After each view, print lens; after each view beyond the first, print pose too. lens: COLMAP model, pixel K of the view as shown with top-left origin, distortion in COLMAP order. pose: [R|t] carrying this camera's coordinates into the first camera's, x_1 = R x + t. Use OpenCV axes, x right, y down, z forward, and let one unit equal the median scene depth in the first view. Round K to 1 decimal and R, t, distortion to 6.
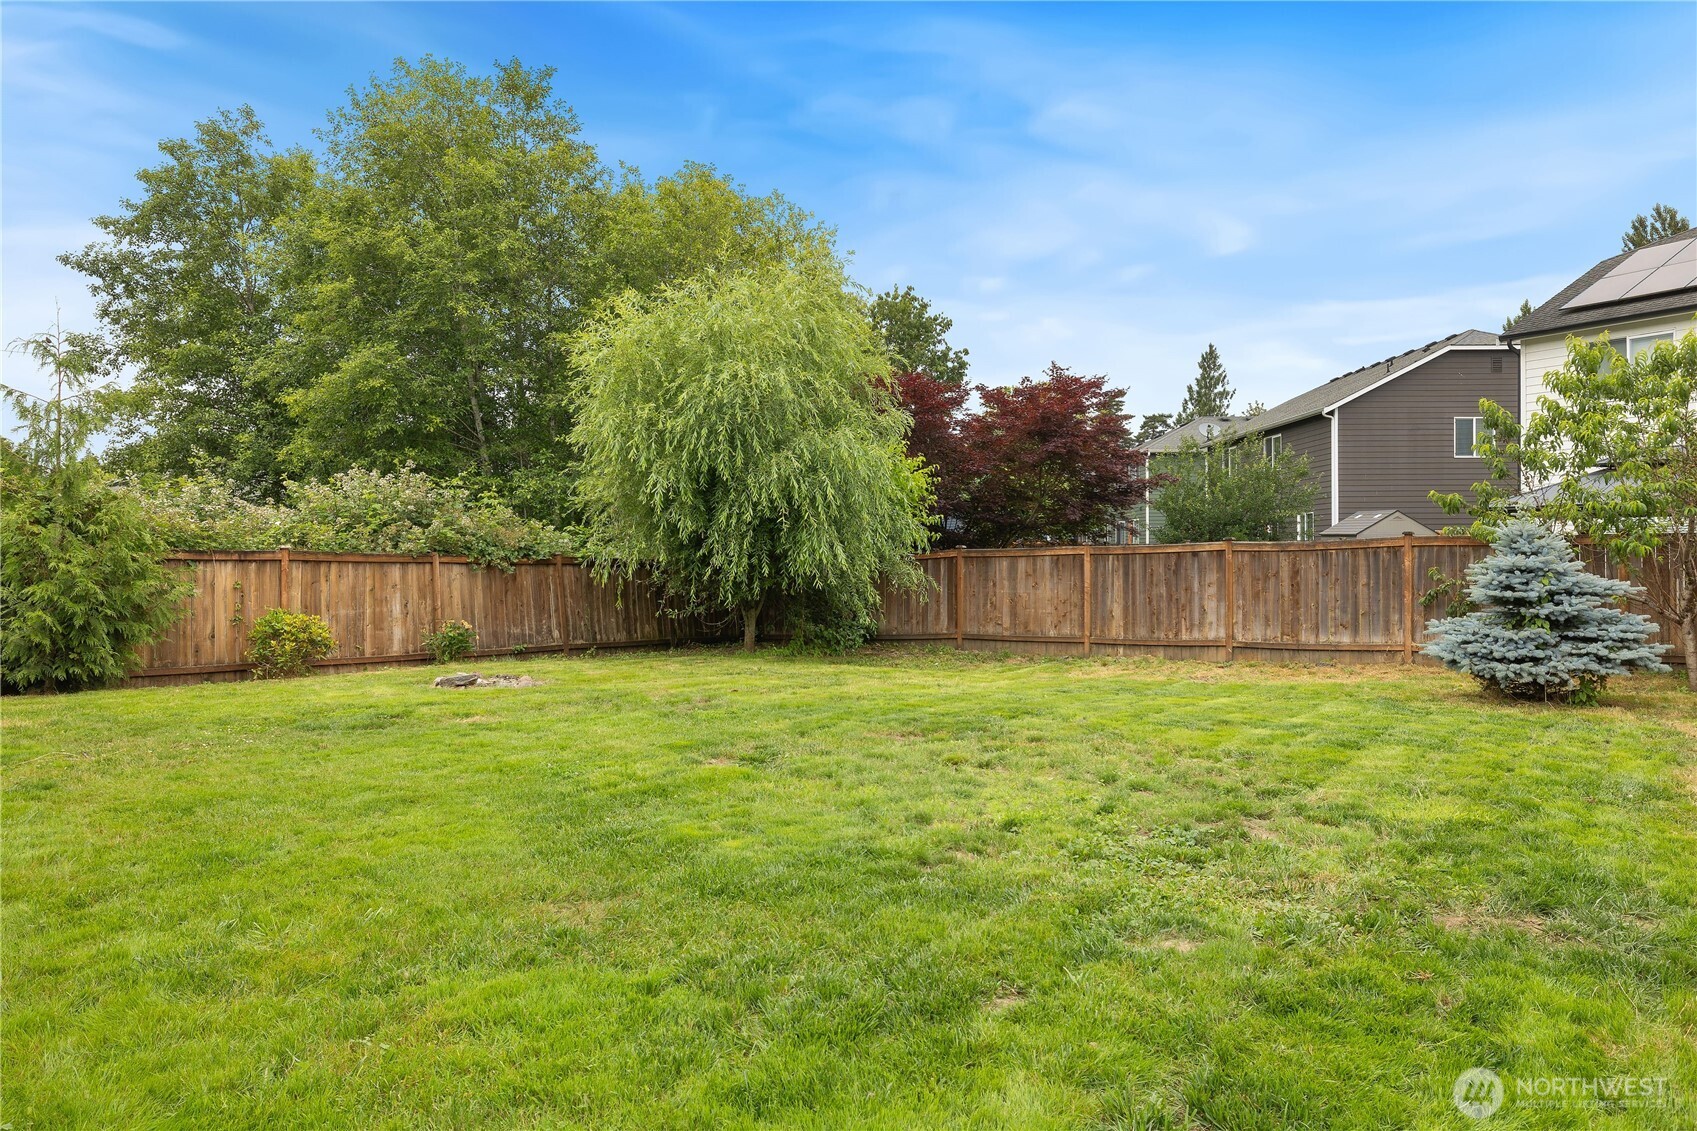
lens RADIAL K [[1076.5, 0, 848.2], [0, 1076.5, 568.4], [0, 0, 1]] dist [0.000300, 0.000224]
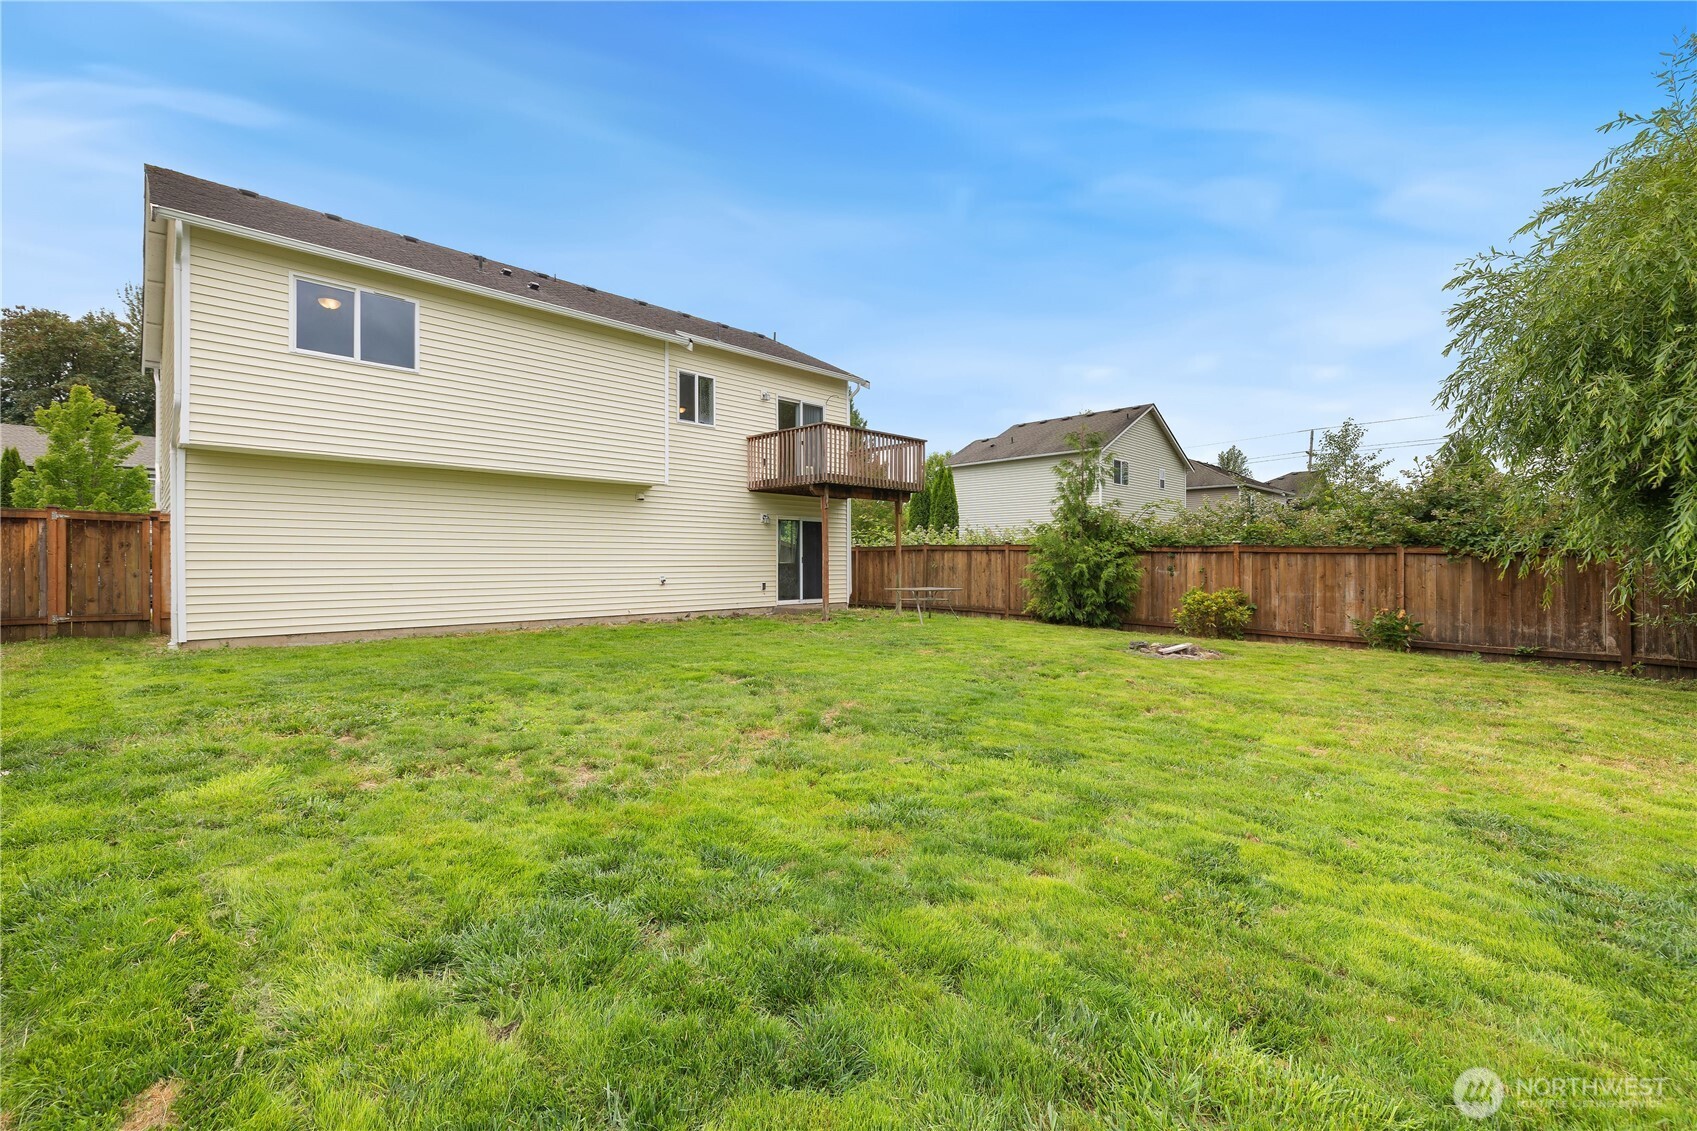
lens RADIAL K [[708.8, 0, 848.2], [0, 708.8, 560.4], [0, 0, 1]] dist [0.000205, 0.000017]
pose [[0.561362, -0.000013, -0.827570, -0.099880], [0.003844, 0.999989, 0.002591, -0.001960], [0.827562, -0.004635, 0.561356, 0.152201]]
